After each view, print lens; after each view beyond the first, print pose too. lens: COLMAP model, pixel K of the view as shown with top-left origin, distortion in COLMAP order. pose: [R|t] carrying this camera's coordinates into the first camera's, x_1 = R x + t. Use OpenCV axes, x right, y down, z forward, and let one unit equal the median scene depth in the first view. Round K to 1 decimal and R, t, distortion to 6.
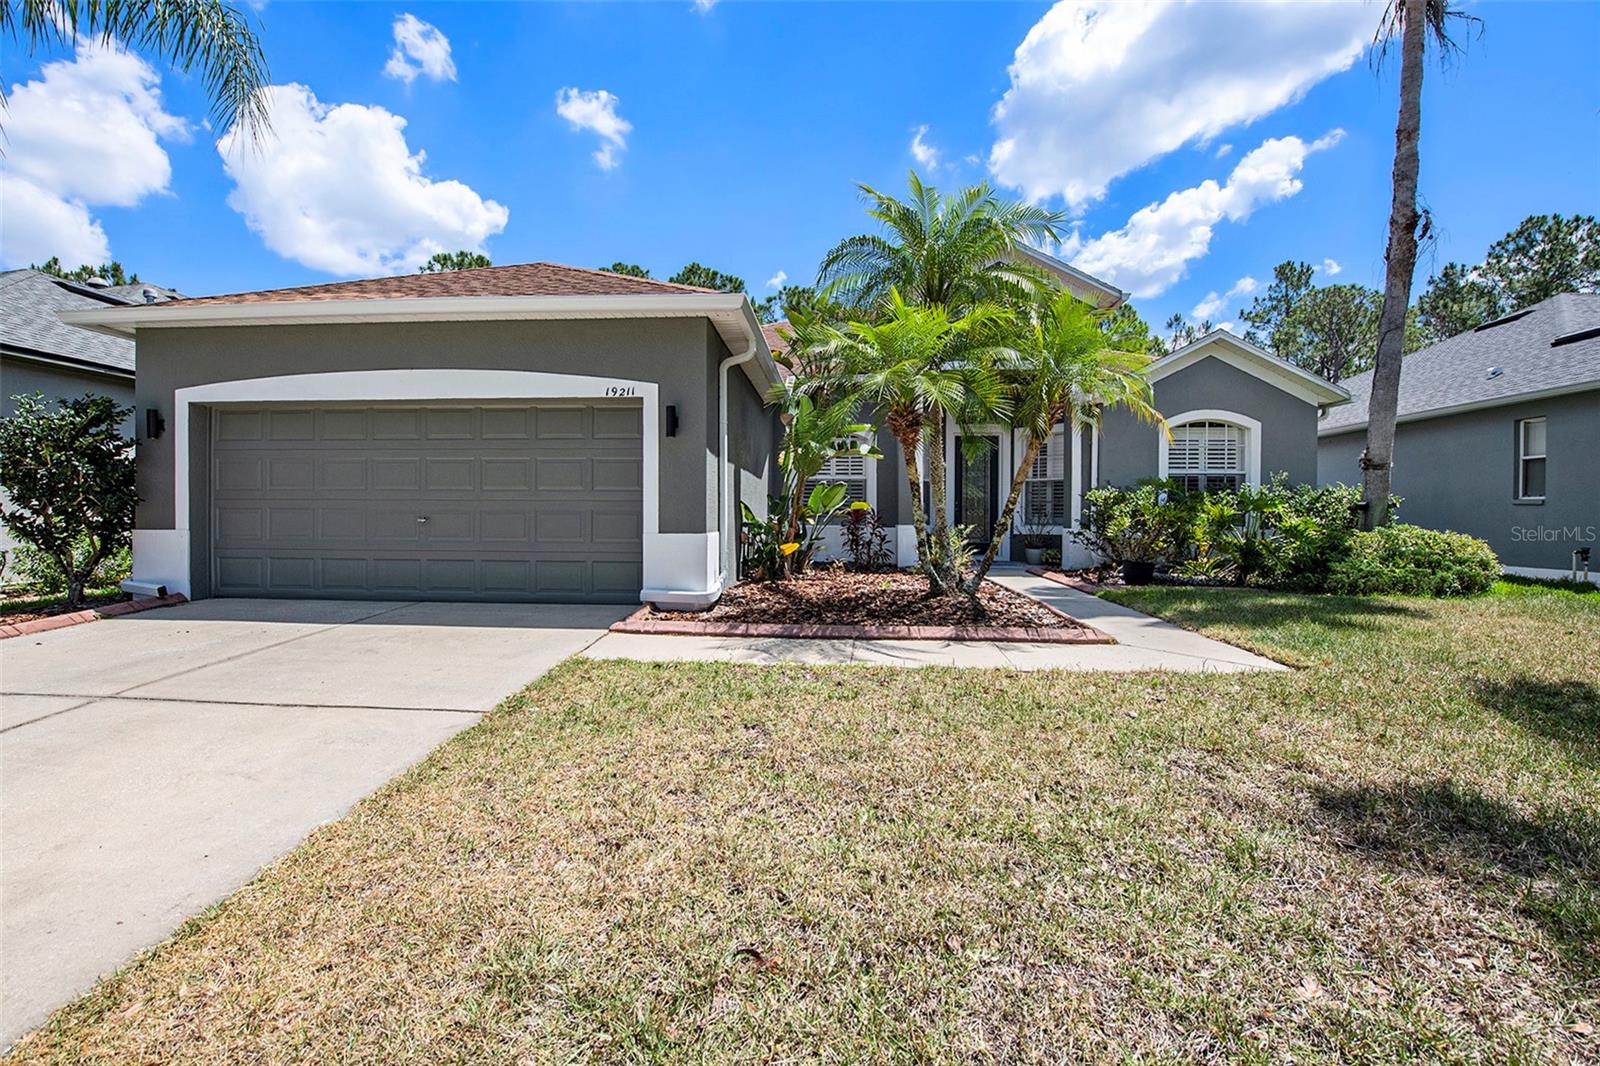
lens RADIAL K [[663.3, 0, 794.2], [0, 663.3, 512.1], [0, 0, 1]] dist [-0.033280, -0.000076]
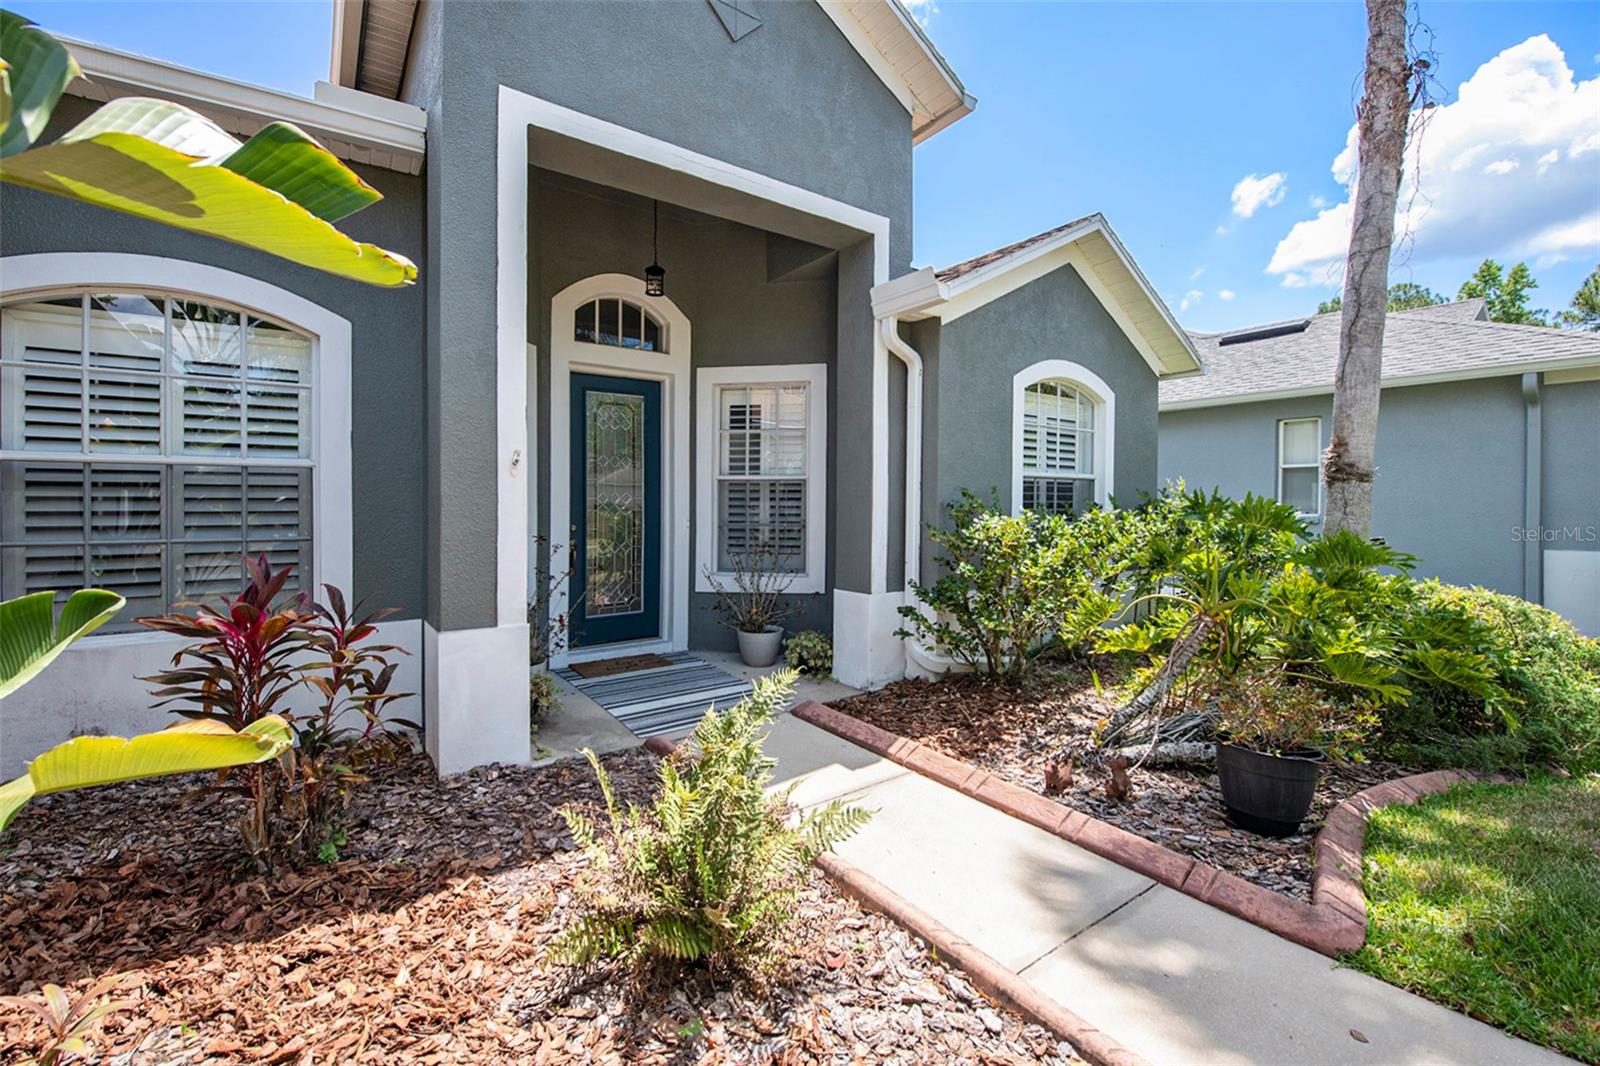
lens RADIAL K [[672.1, 0, 802.1], [0, 672.1, 515.4], [0, 0, 1]] dist [-0.014961, -0.000005]
pose [[0.766637, -0.020046, 0.641768, 0.097358], [0.004453, 0.999654, 0.025905, -0.043300], [-0.642065, -0.017002, 0.766461, 0.702122]]
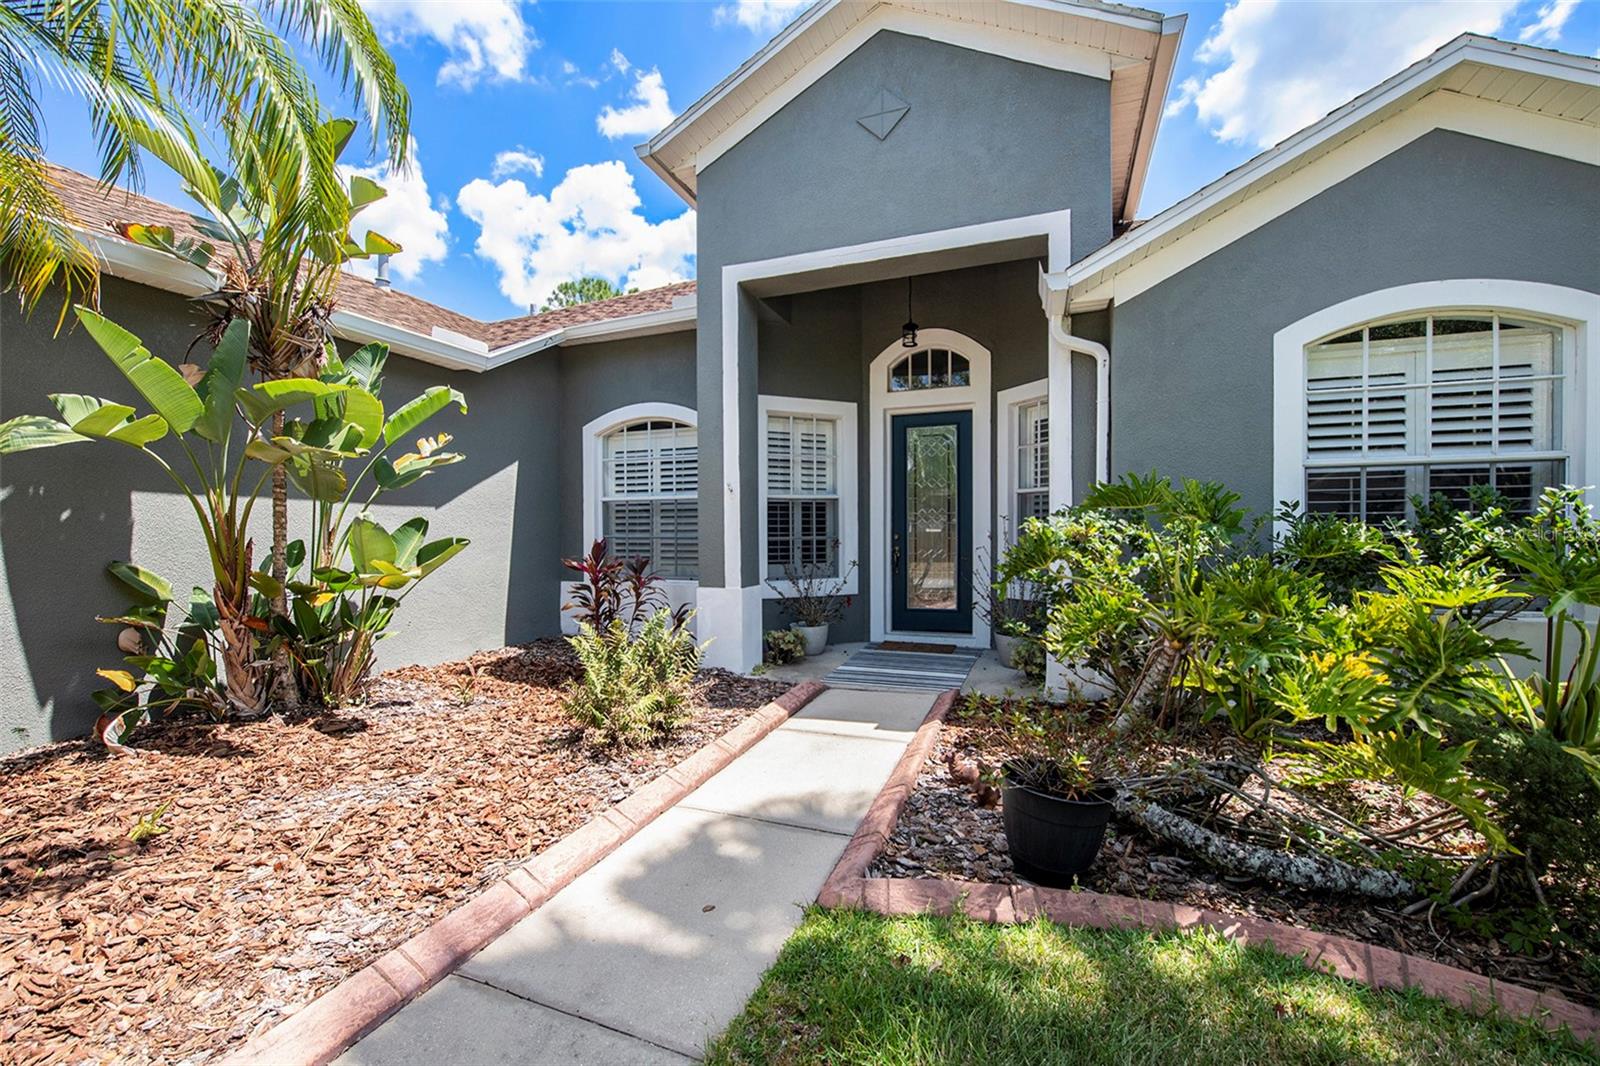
lens RADIAL K [[658.7, 0, 802.1], [0, 658.7, 543.0], [0, 0, 1]] dist [-0.016502, -0.000039]
pose [[0.957646, -0.011755, -0.287707, 0.399127], [0.017418, 0.999701, 0.017135, -0.026718], [0.287420, -0.021420, 0.957565, 0.553347]]
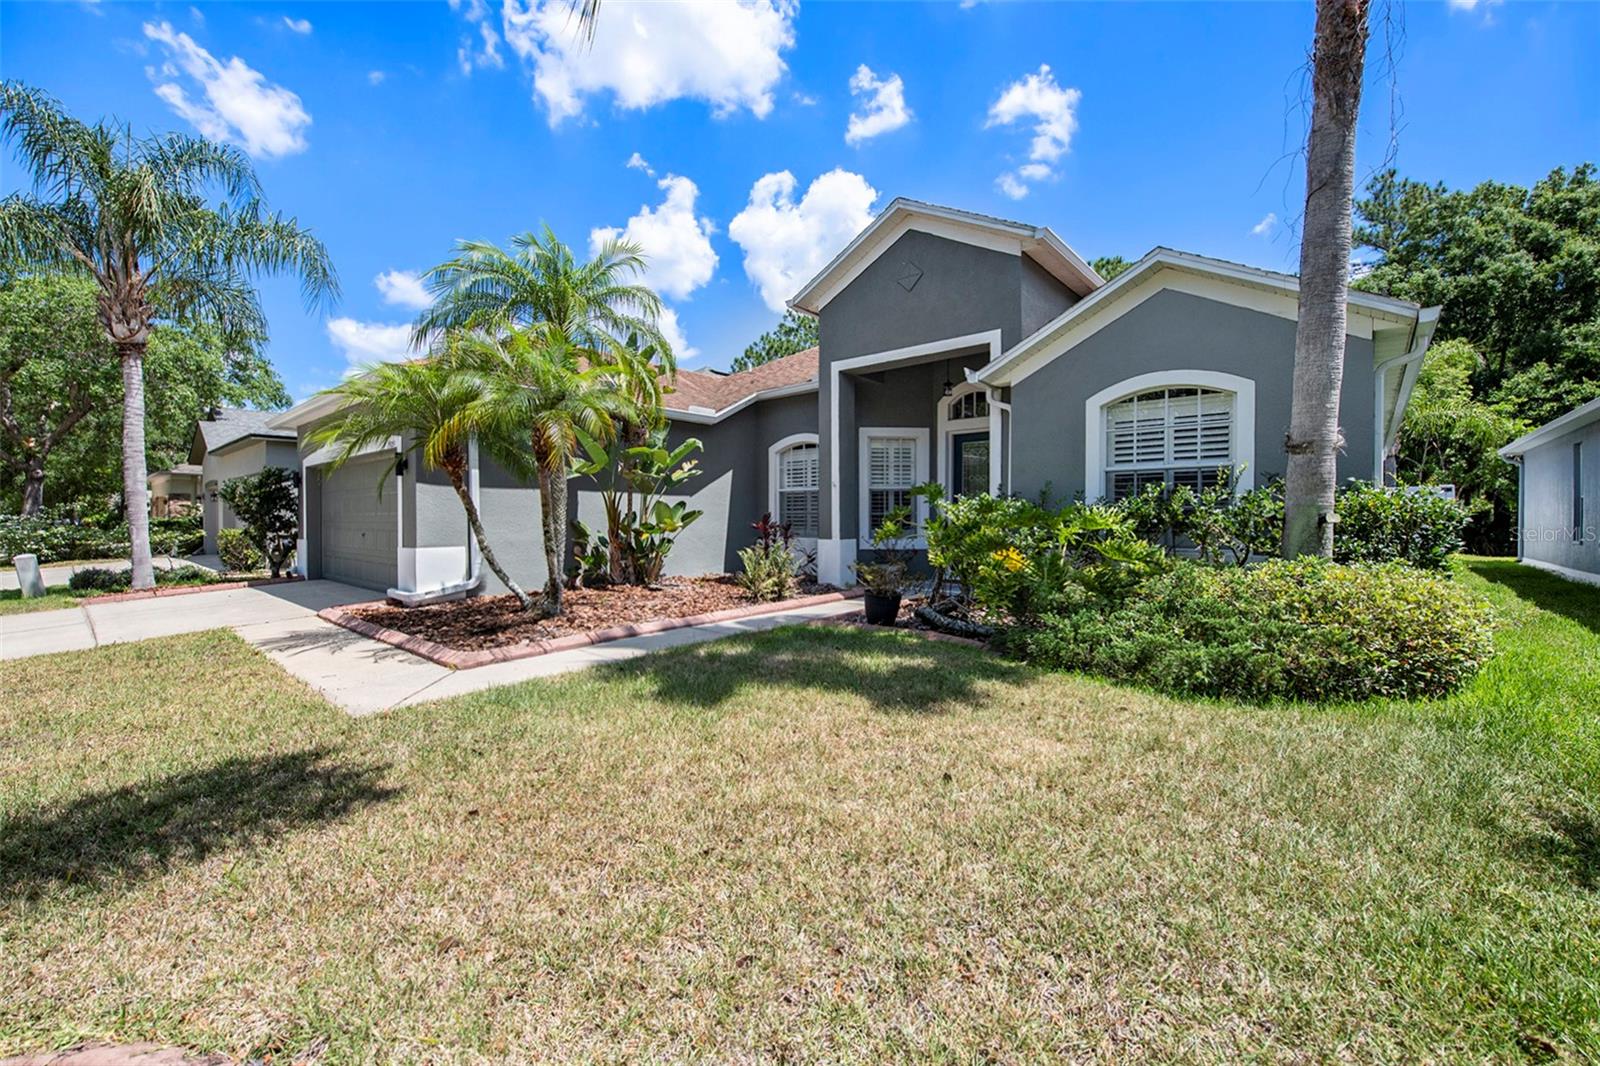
lens RADIAL K [[672.1, 0, 802.1], [0, 672.1, 515.4], [0, 0, 1]] dist [-0.014961, -0.000005]
pose [[0.793725, -0.013389, -0.608129, 0.743838], [0.010682, 0.999910, -0.008073, -0.010796], [0.608183, -0.000088, 0.793797, 0.244680]]
